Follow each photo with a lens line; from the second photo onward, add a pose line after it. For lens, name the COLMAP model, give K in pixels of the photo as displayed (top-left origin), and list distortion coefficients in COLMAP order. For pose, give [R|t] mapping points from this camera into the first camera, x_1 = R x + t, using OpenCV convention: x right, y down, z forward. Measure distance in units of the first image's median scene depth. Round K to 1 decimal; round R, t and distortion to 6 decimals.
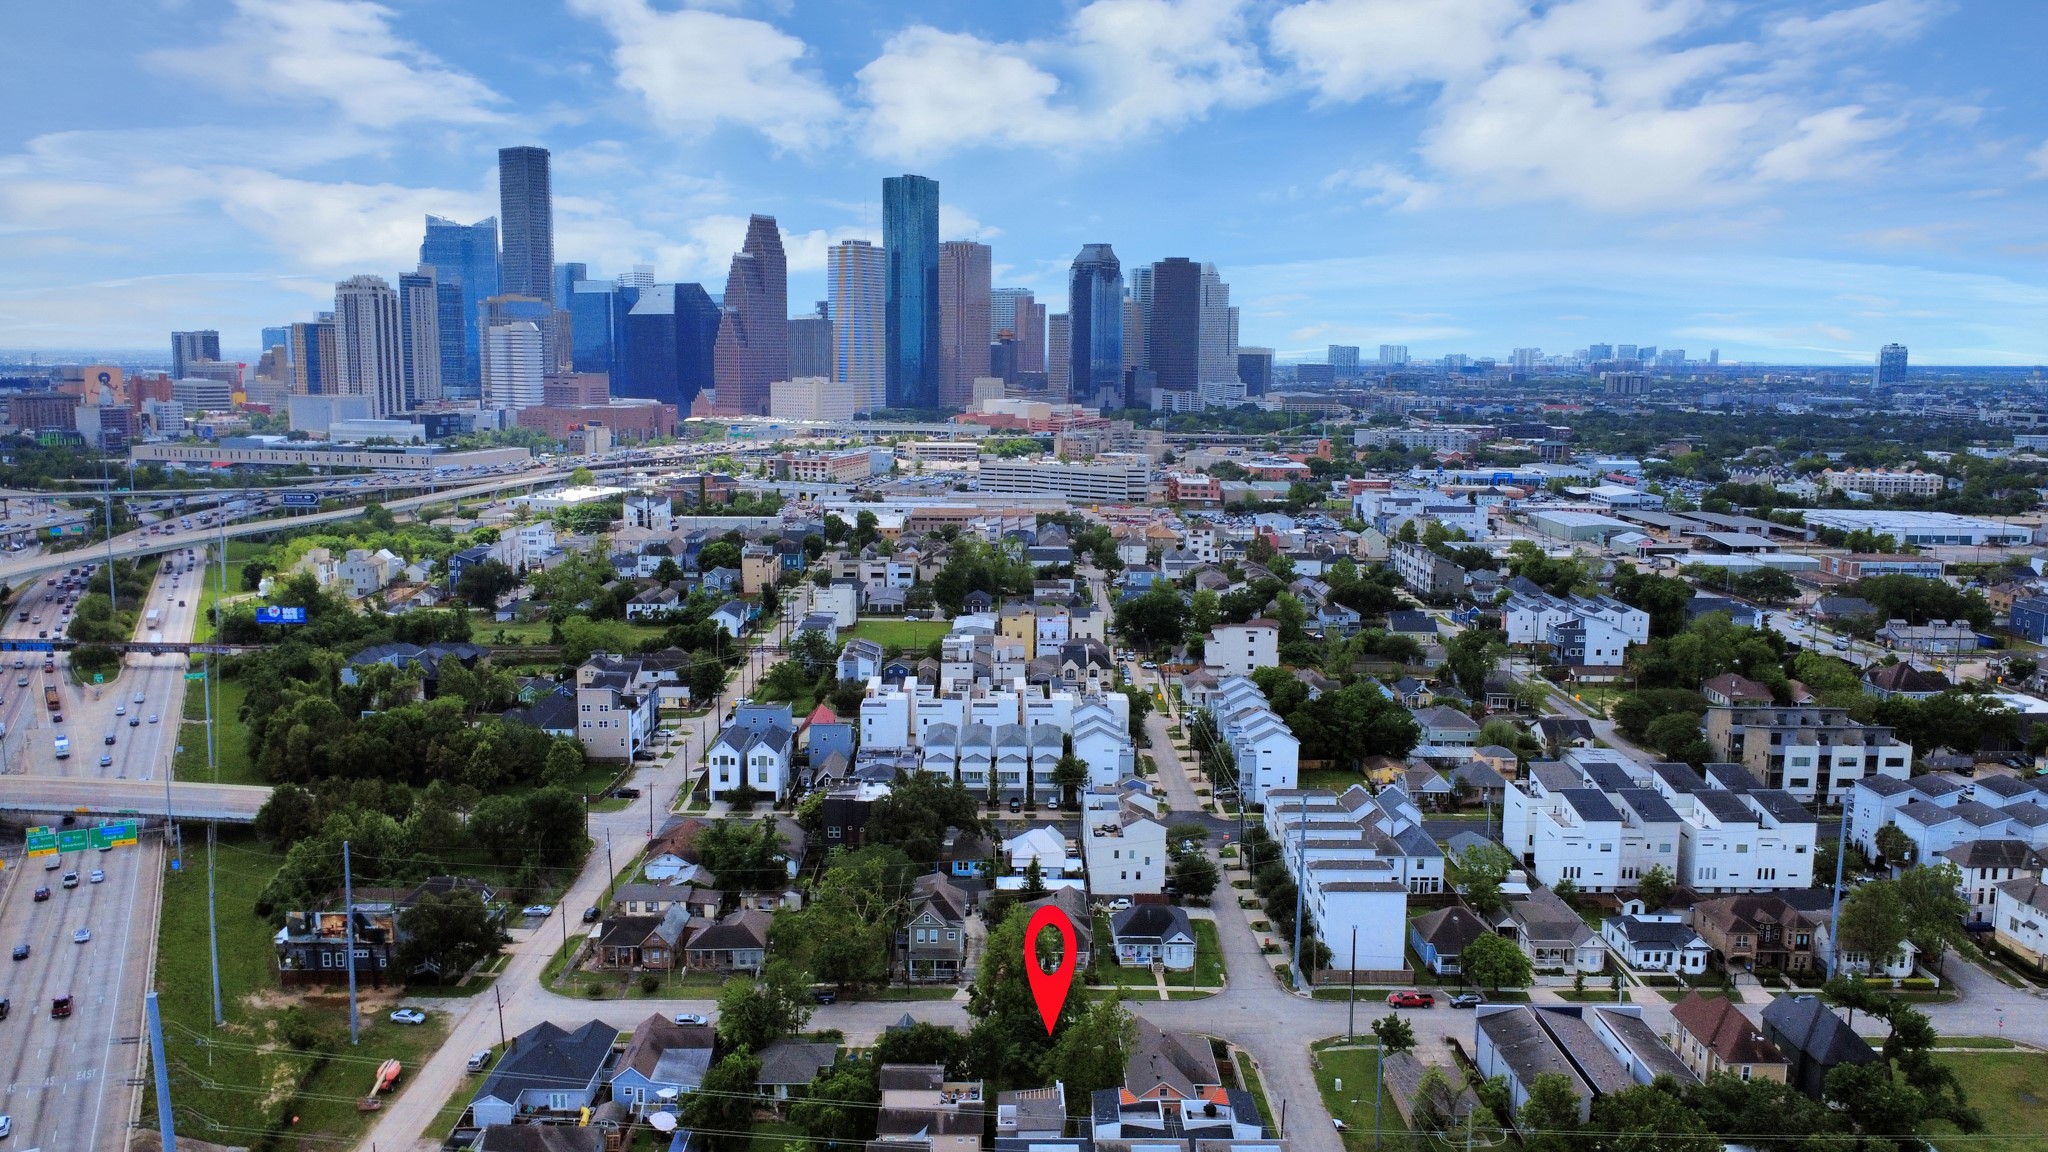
lens RADIAL K [[1526.0, 0, 1022.1], [0, 1526.0, 584.7], [0, 0, 1]] dist [0.004530, 0.001893]
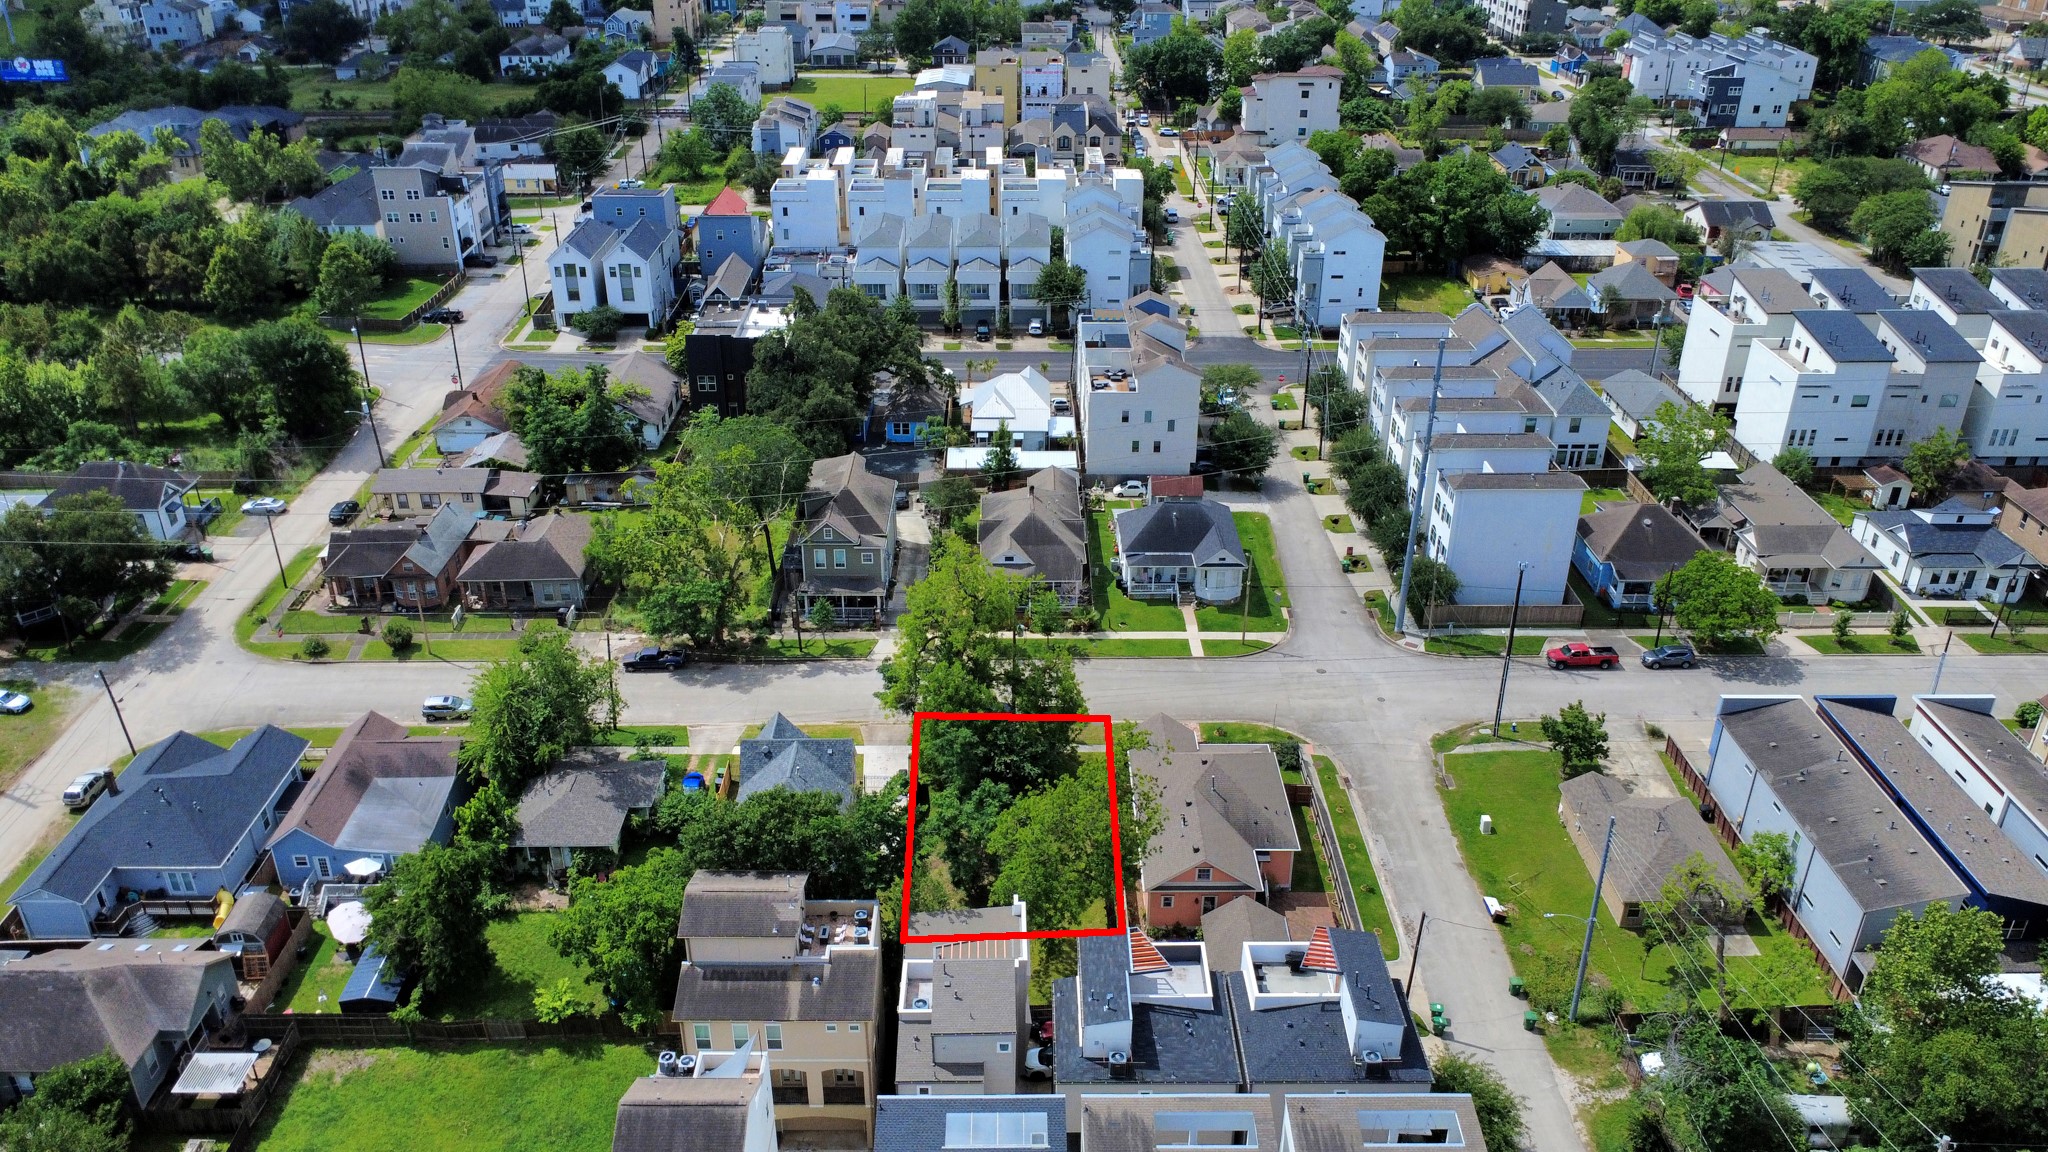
lens RADIAL K [[1526.0, 0, 1023.8], [0, 1526.0, 574.5], [0, 0, 1]] dist [0.004530, 0.001893]
pose [[0.999979, -0.006133, -0.002034, 0.014336], [0.006461, 0.946429, 0.322846, 0.020384], [-0.000055, -0.322853, 0.946449, 0.268636]]
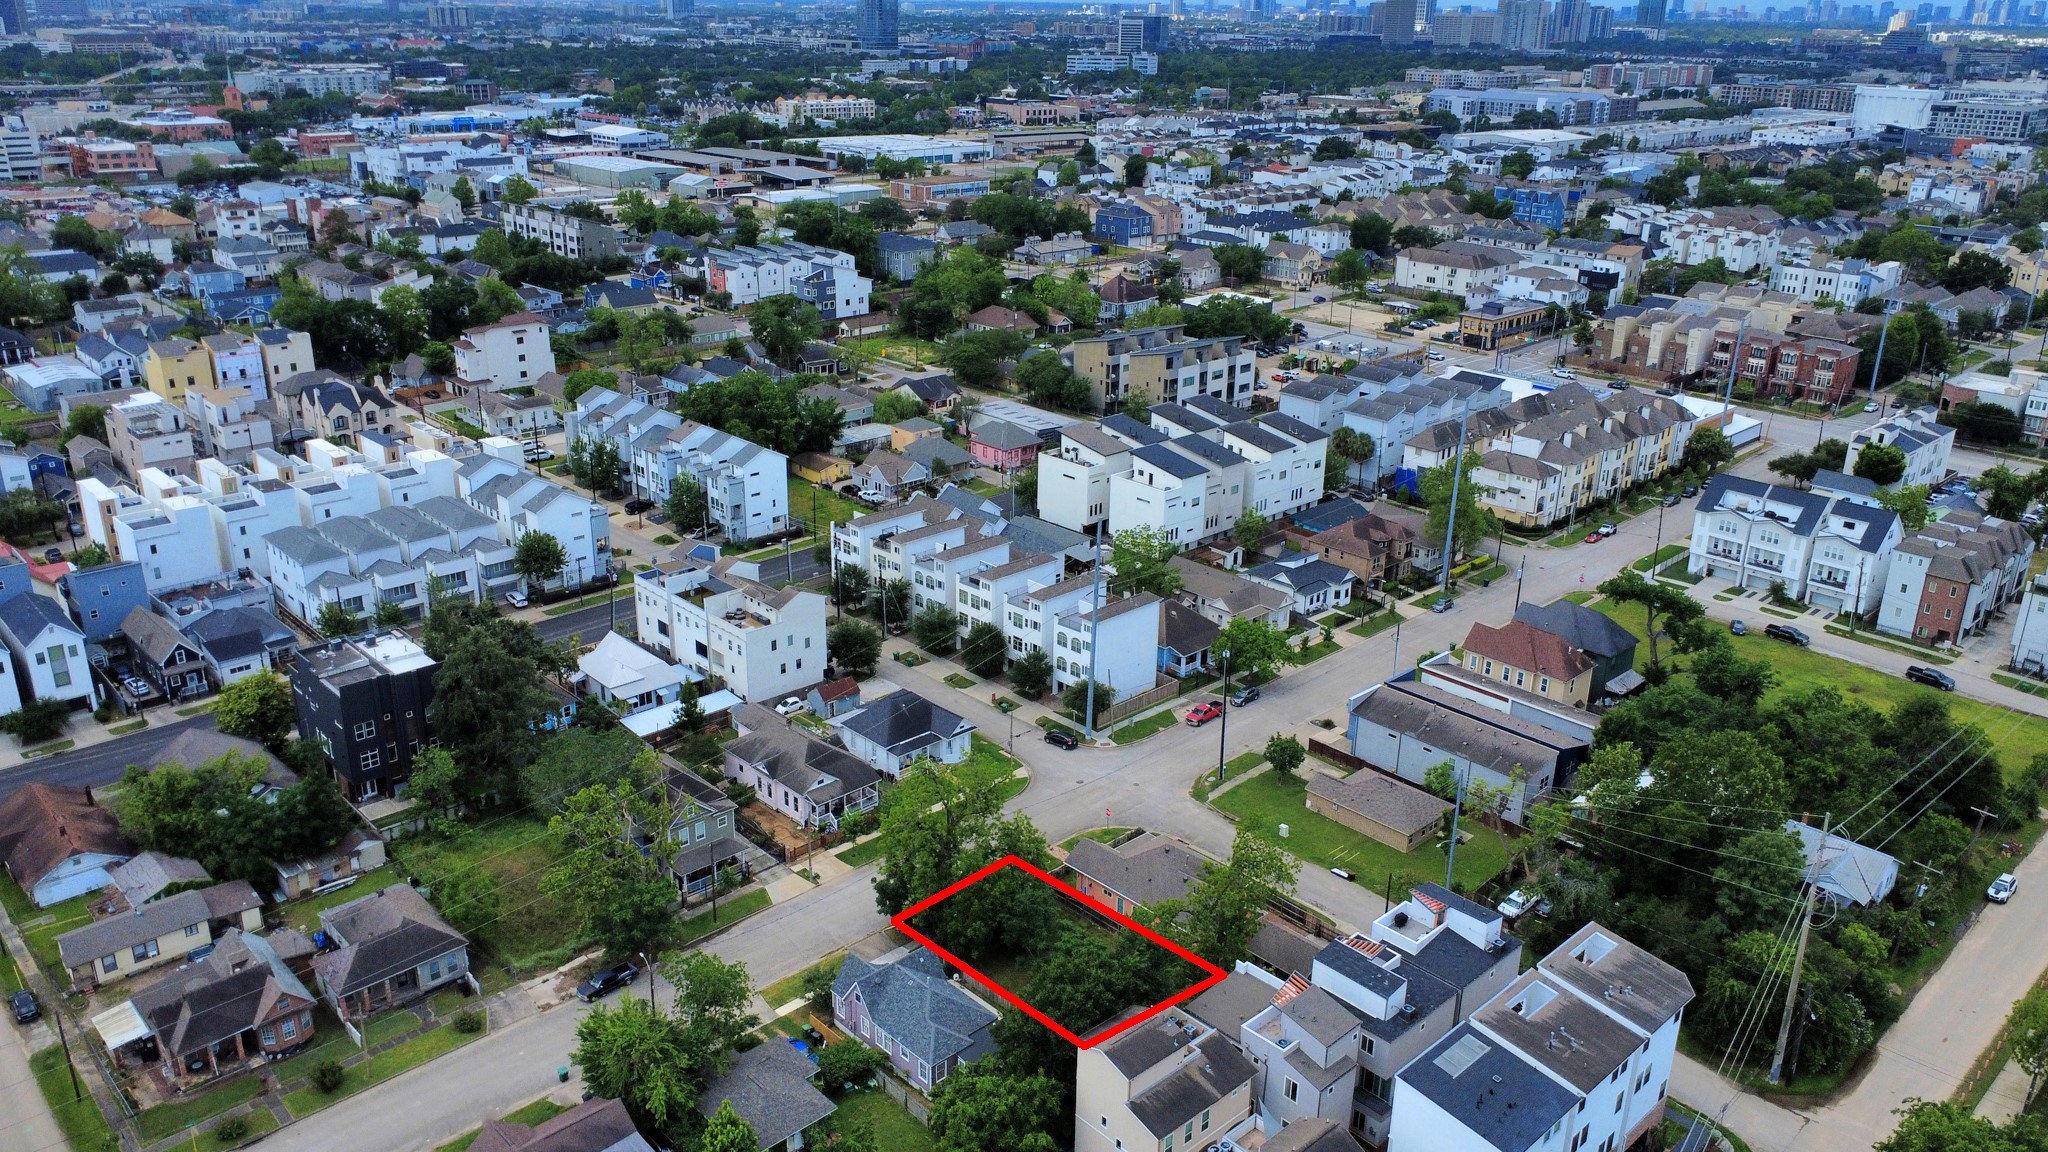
lens RADIAL K [[1526.0, 0, 1022.9], [0, 1526.0, 575.5], [0, 0, 1]] dist [0.004530, 0.001893]
pose [[0.735054, -0.240359, 0.633974, -0.250166], [0.096715, 0.962662, 0.252840, -0.029350], [-0.671075, -0.124536, 0.730855, 0.282614]]
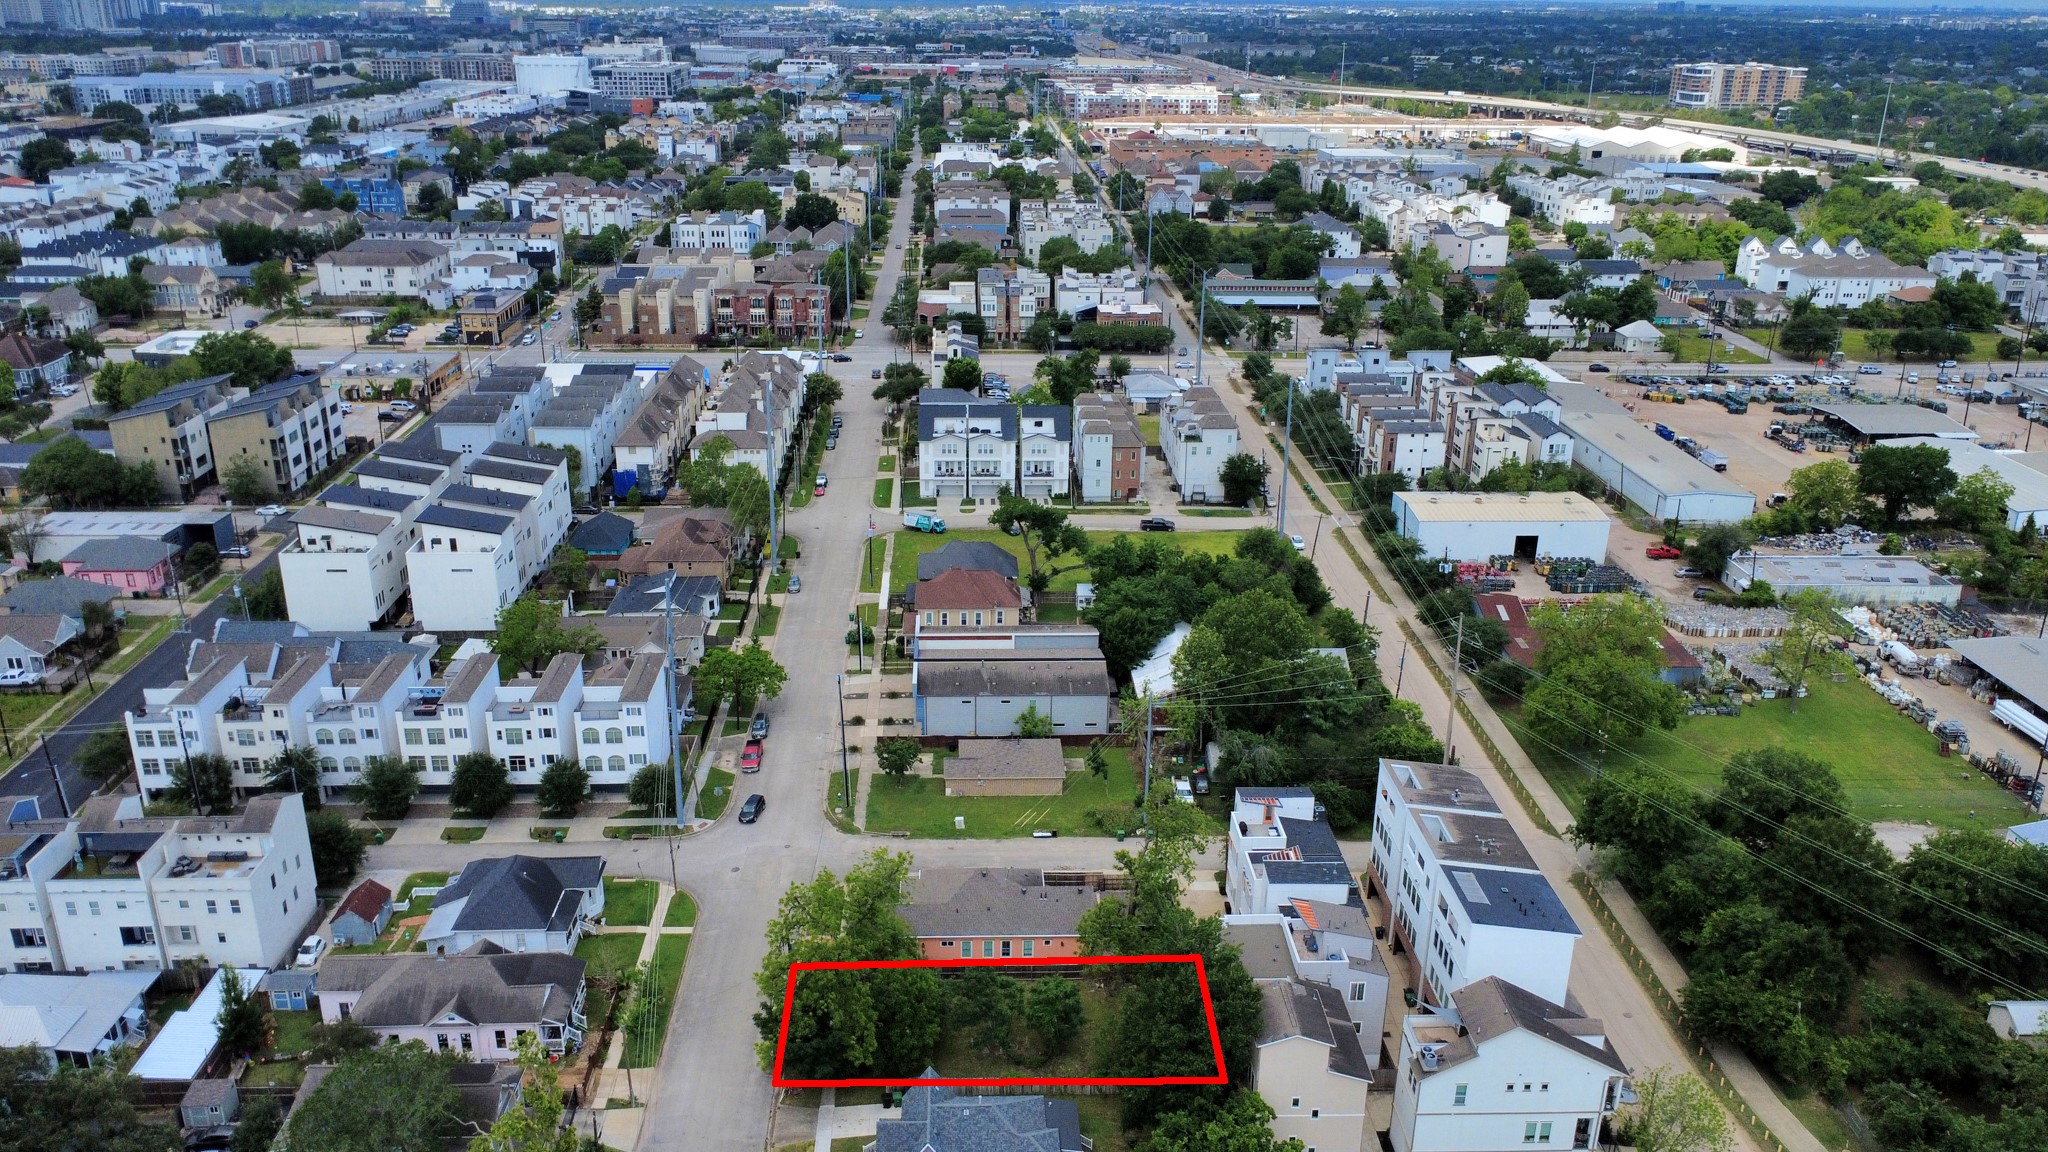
lens RADIAL K [[1526.0, 0, 1022.5], [0, 1526.0, 567.2], [0, 0, 1]] dist [0.004530, 0.001893]
pose [[-0.031655, -0.363878, 0.930909, -0.327789], [0.141320, 0.920389, 0.364572, -0.071585], [-0.989458, 0.143097, 0.022288, 0.545897]]
